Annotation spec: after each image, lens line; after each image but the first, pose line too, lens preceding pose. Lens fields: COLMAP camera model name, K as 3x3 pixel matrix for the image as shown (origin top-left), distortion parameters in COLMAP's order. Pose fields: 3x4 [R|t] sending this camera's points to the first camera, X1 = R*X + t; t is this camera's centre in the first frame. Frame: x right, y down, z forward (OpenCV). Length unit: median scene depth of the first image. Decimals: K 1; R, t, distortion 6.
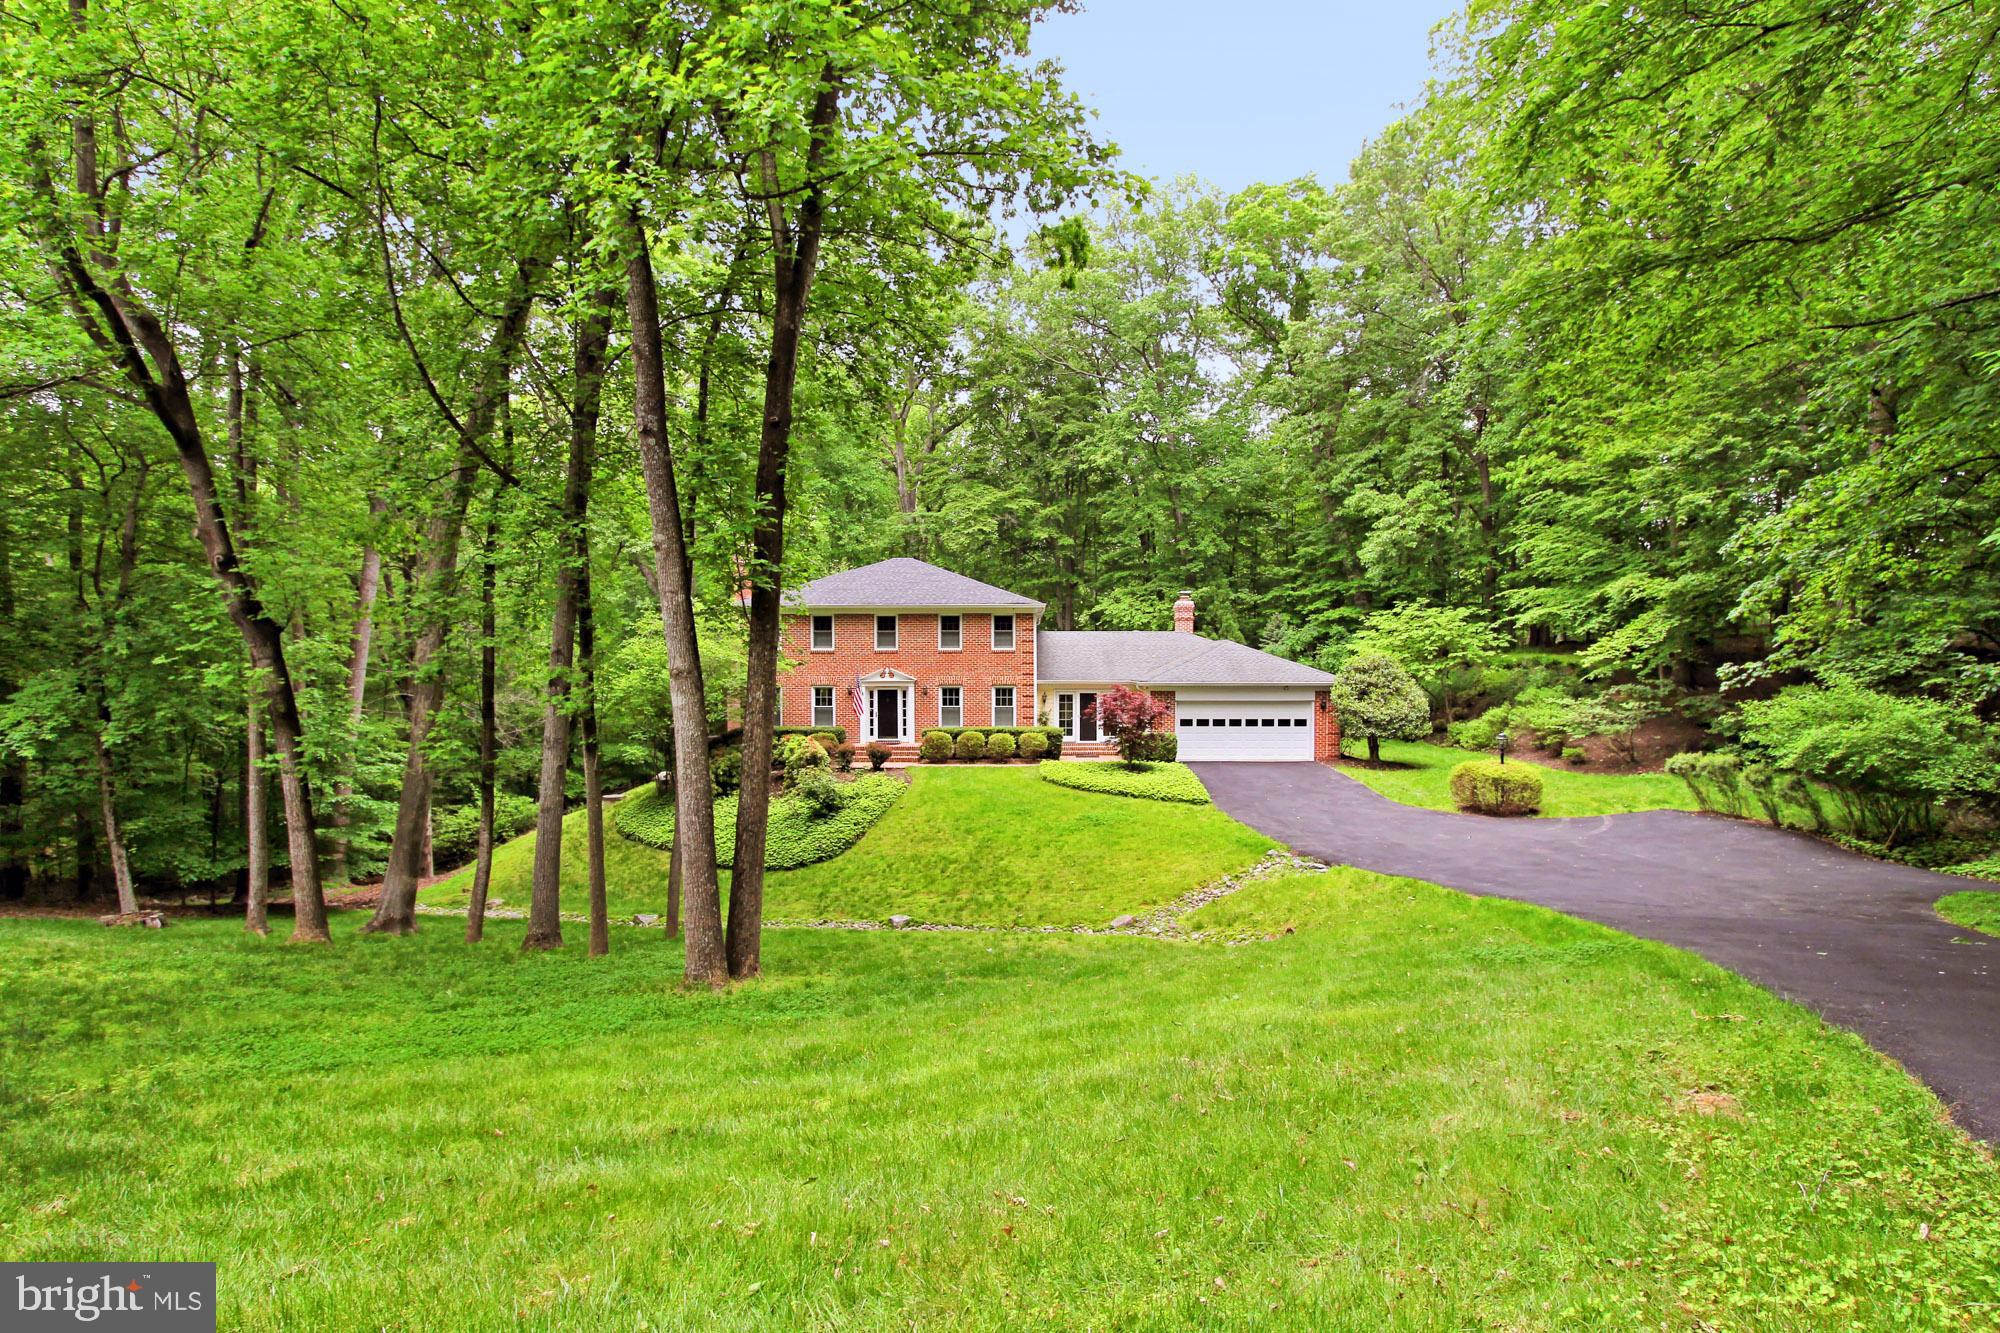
lens RADIAL K [[1015.8, 0, 1027.6], [0, 1015.8, 638.0], [0, 0, 1]] dist [-0.003521, -0.000066]
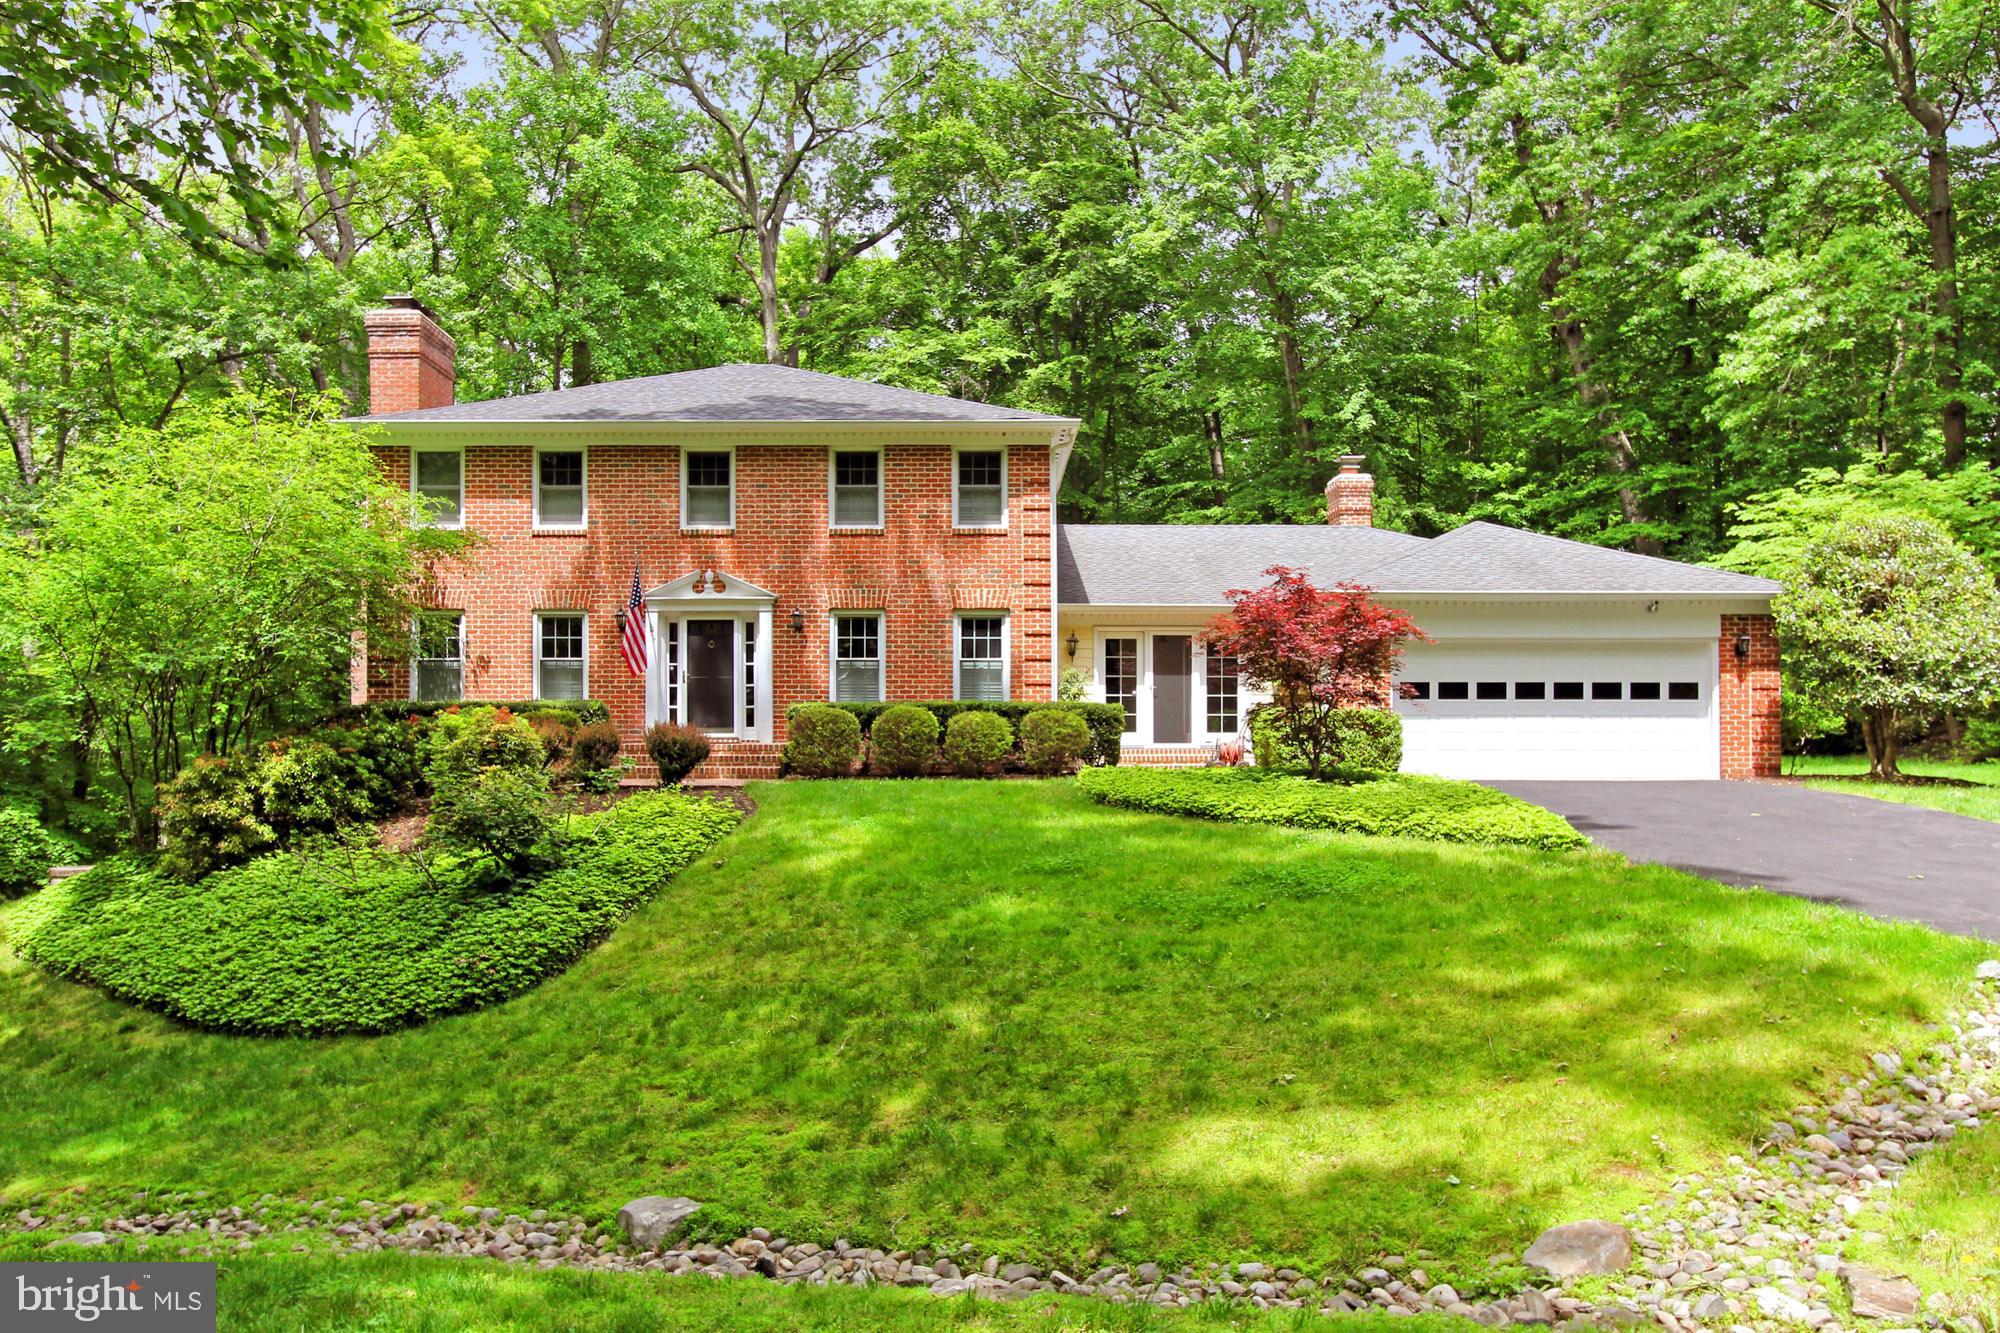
lens RADIAL K [[1529.0, 0, 995.1], [0, 1529.0, 667.6], [0, 0, 1]] dist [-0.007177, 0.000563]
pose [[0.999922, 0.003949, 0.011864, -0.025842], [-0.003740, 0.999838, -0.017601, 0.085857], [-0.011932, 0.017555, 0.999775, 0.366484]]
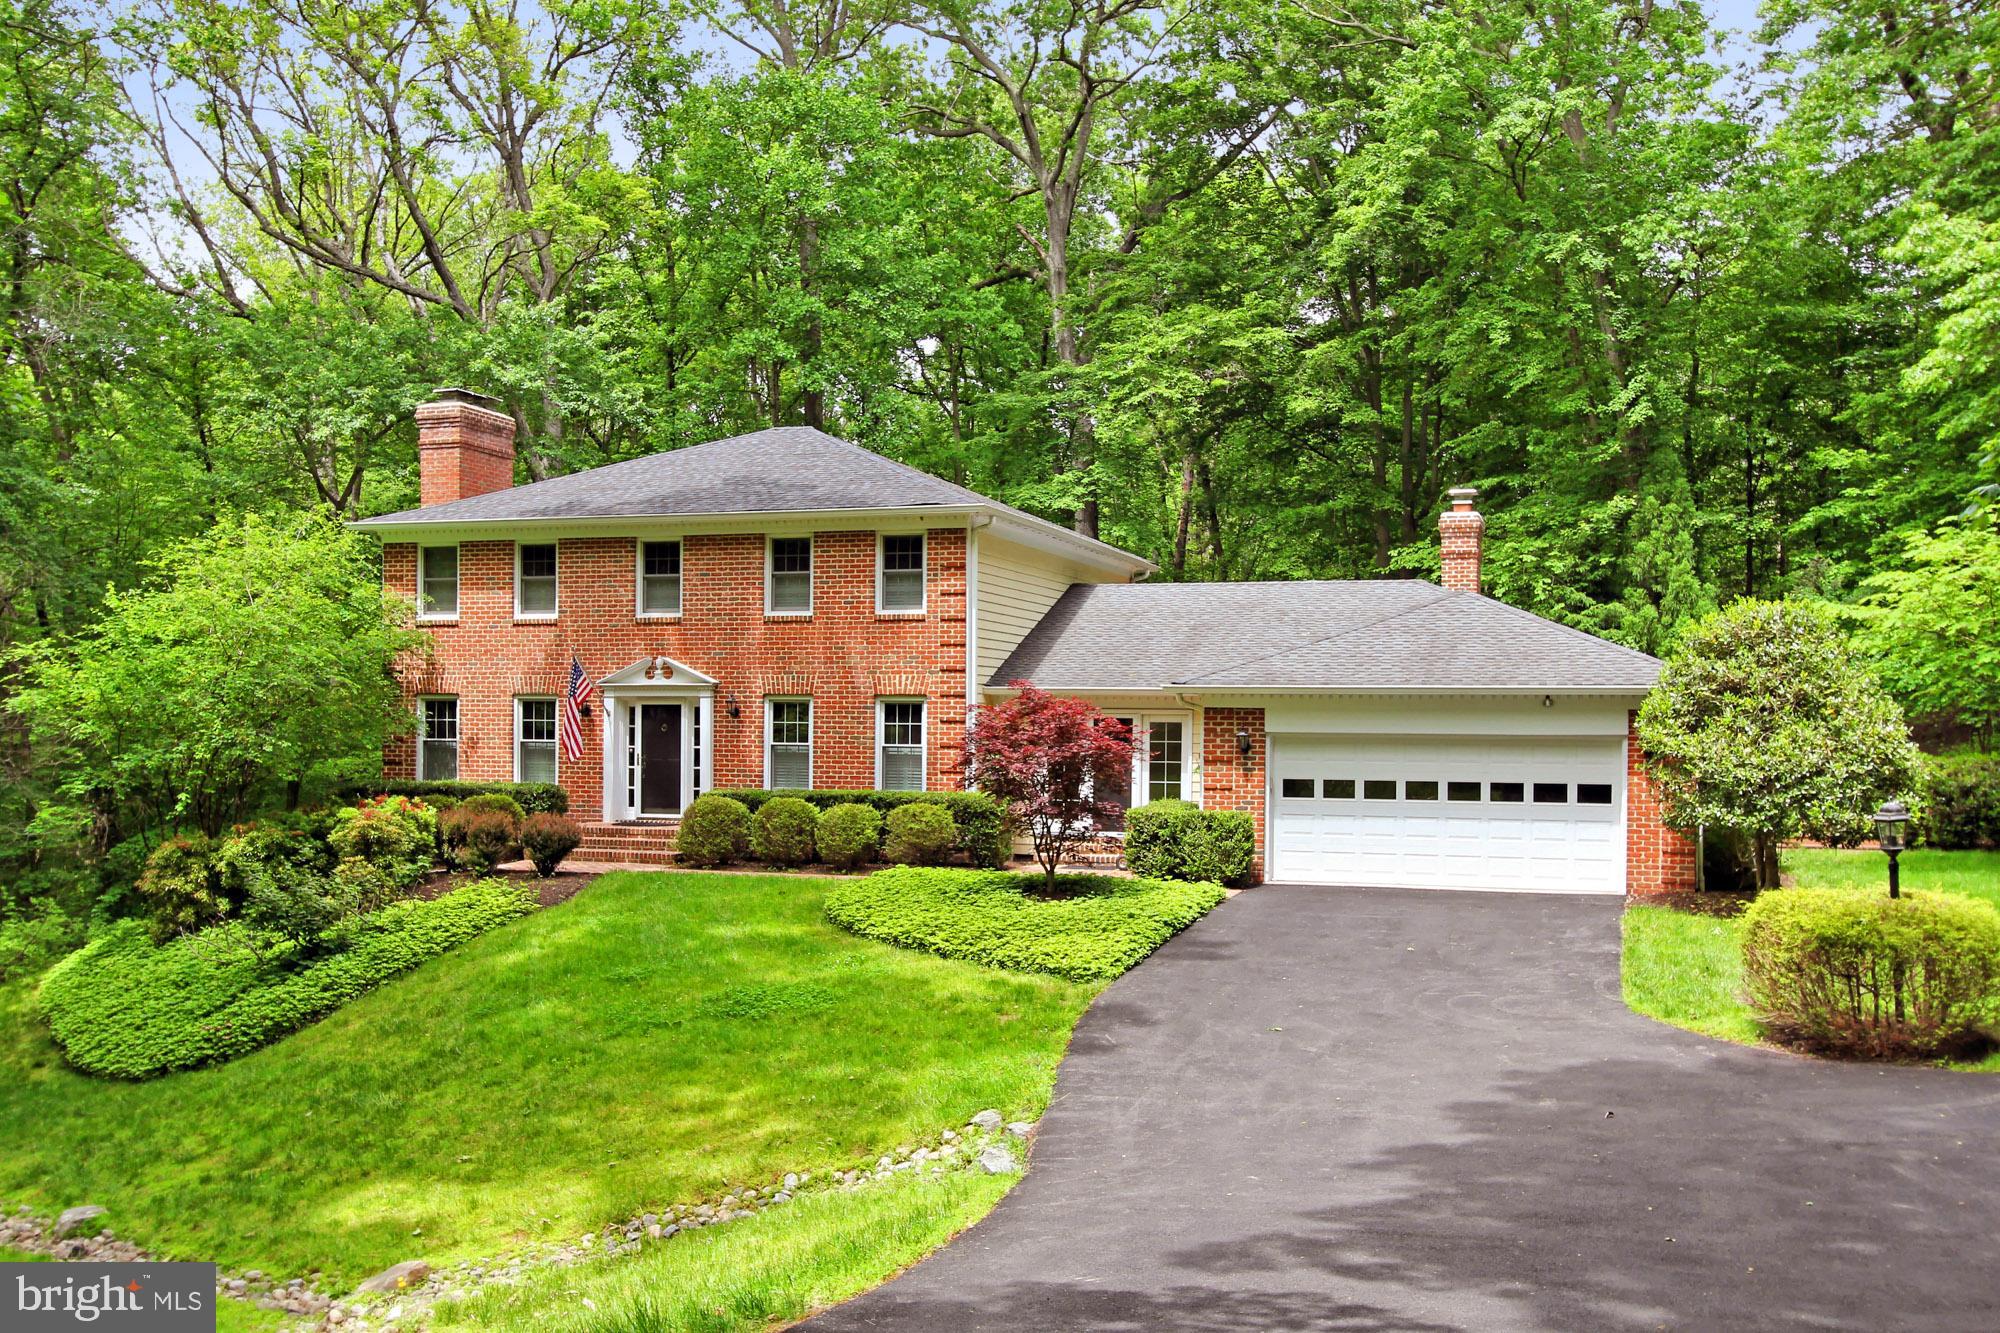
lens RADIAL K [[1944.7, 0, 1002.0], [0, 1944.7, 669.2], [0, 0, 1]] dist [-0.016882, 0.000000]
pose [[0.952116, 0.000979, -0.305734, 0.279680], [-0.002436, 0.999987, -0.004384, 0.040412], [0.305726, 0.004919, 0.952107, 0.240798]]
